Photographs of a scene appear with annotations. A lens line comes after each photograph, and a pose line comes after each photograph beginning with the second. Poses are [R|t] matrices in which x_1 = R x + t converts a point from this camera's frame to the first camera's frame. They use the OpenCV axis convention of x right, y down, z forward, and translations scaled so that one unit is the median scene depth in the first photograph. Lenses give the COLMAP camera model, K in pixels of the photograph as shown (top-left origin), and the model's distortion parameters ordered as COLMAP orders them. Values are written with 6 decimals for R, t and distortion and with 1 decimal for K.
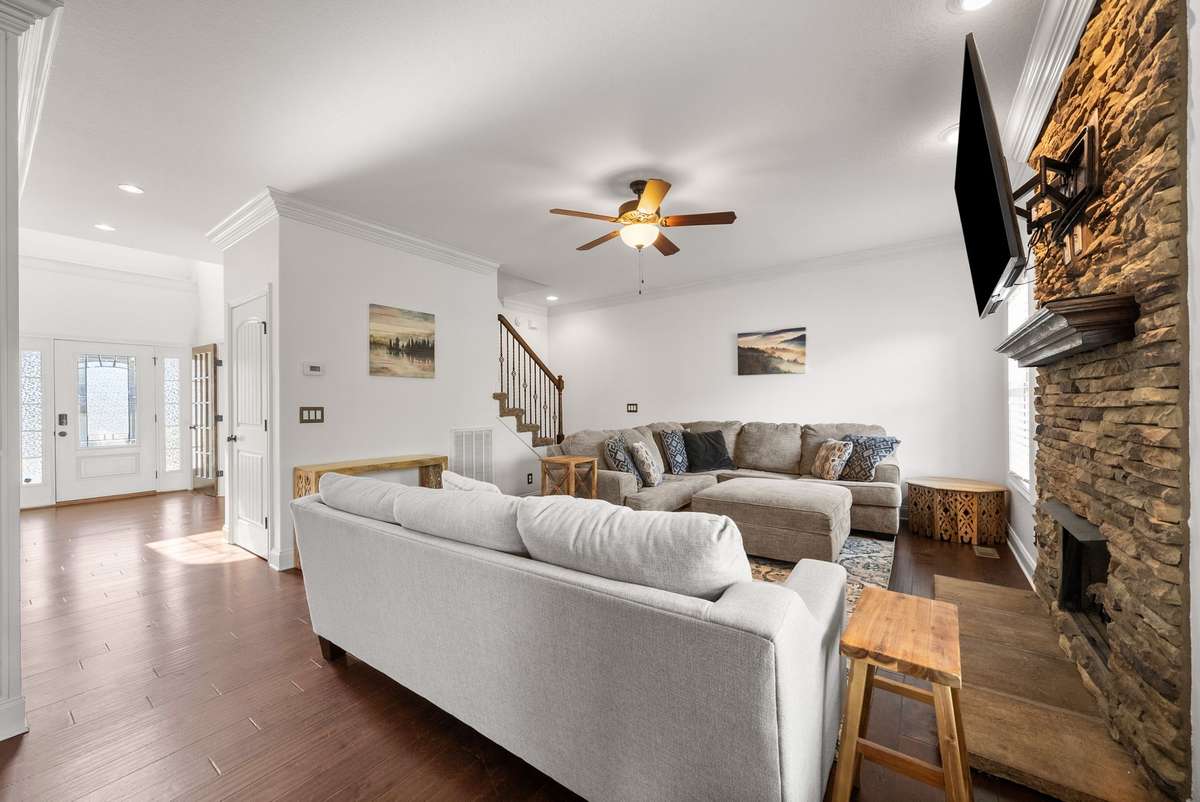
lens RADIAL K [[459.4, 0, 599.0], [0, 459.4, 406.6], [0, 0, 1]] dist [-0.001793, -0.000022]
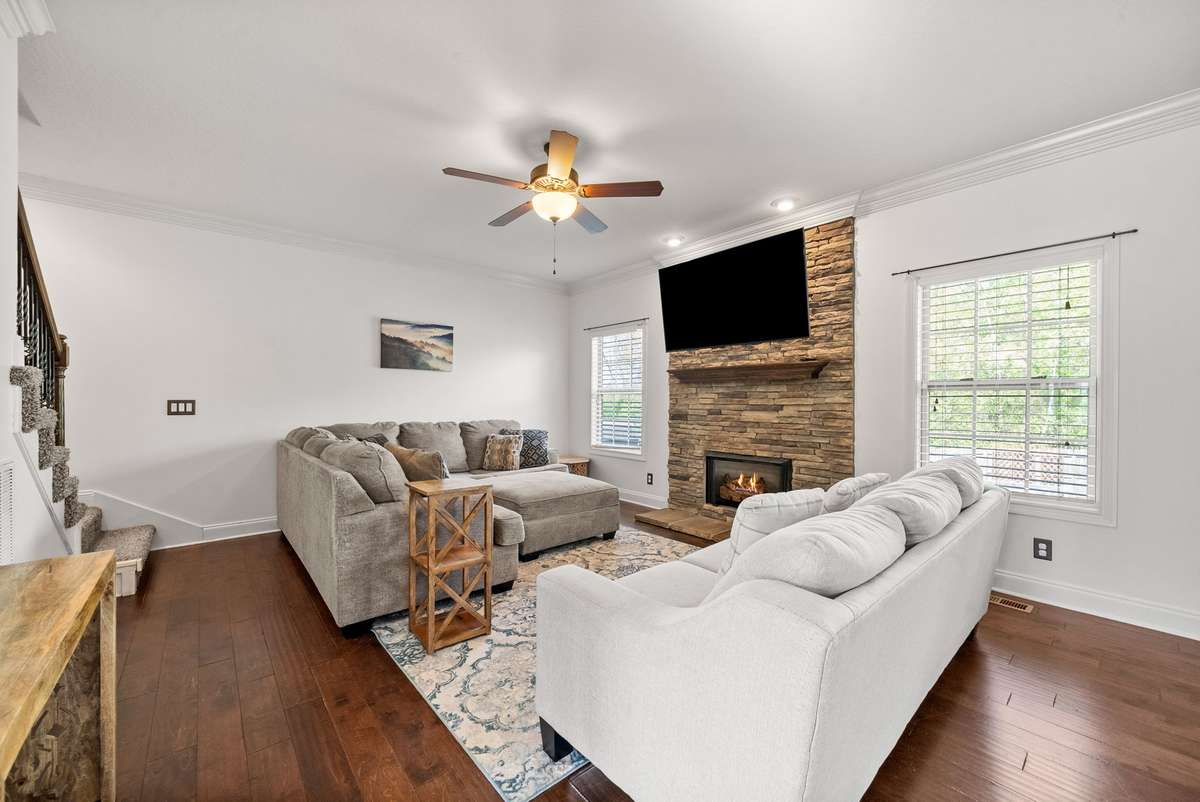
lens RADIAL K [[459.4, 0, 601.5], [0, 459.4, 401.7], [0, 0, 1]] dist [-0.001793, -0.000022]
pose [[0.228666, 0.006784, 0.973481, -0.454737], [0.000653, 0.999974, -0.007122, 0.000398], [-0.973505, 0.002264, 0.228656, 0.442472]]
